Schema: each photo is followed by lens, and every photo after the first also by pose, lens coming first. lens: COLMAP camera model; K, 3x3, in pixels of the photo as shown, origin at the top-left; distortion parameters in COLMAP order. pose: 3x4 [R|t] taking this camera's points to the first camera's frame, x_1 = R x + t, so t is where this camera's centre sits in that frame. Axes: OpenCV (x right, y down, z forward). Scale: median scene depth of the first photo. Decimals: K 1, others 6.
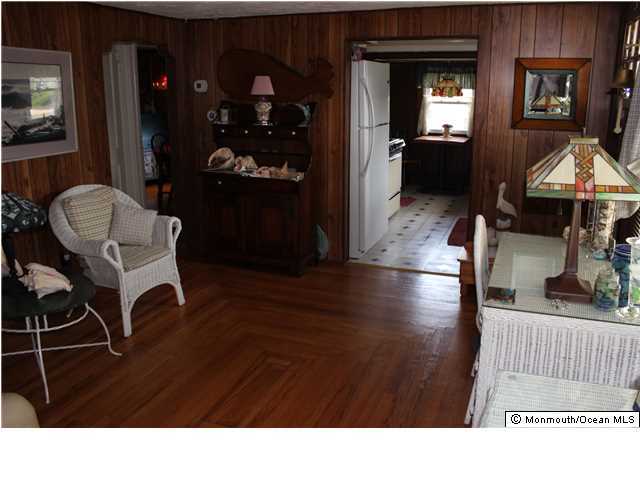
lens RADIAL K [[550.3, 0, 320.0], [0, 550.3, 240.0], [0, 0, 1]] dist [-0.176500, 0.188543]
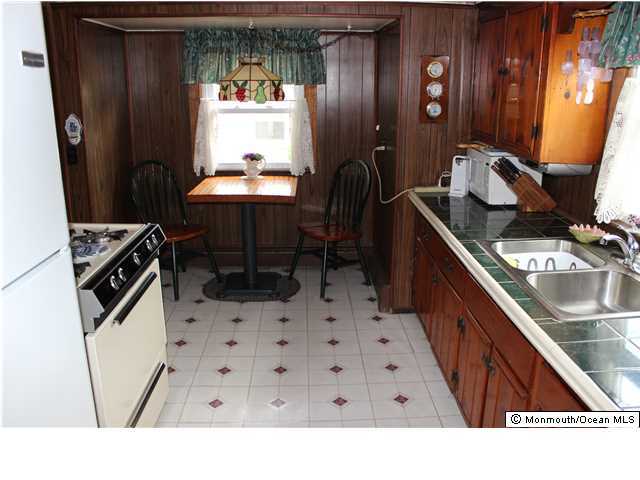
lens RADIAL K [[550.3, 0, 320.0], [0, 550.3, 240.0], [0, 0, 1]] dist [-0.176500, 0.188543]
pose [[0.924244, -0.097601, 0.369115, 0.103949], [0.095373, 0.995144, 0.024325, -0.150785], [-0.369697, 0.012721, 0.929065, 0.540083]]
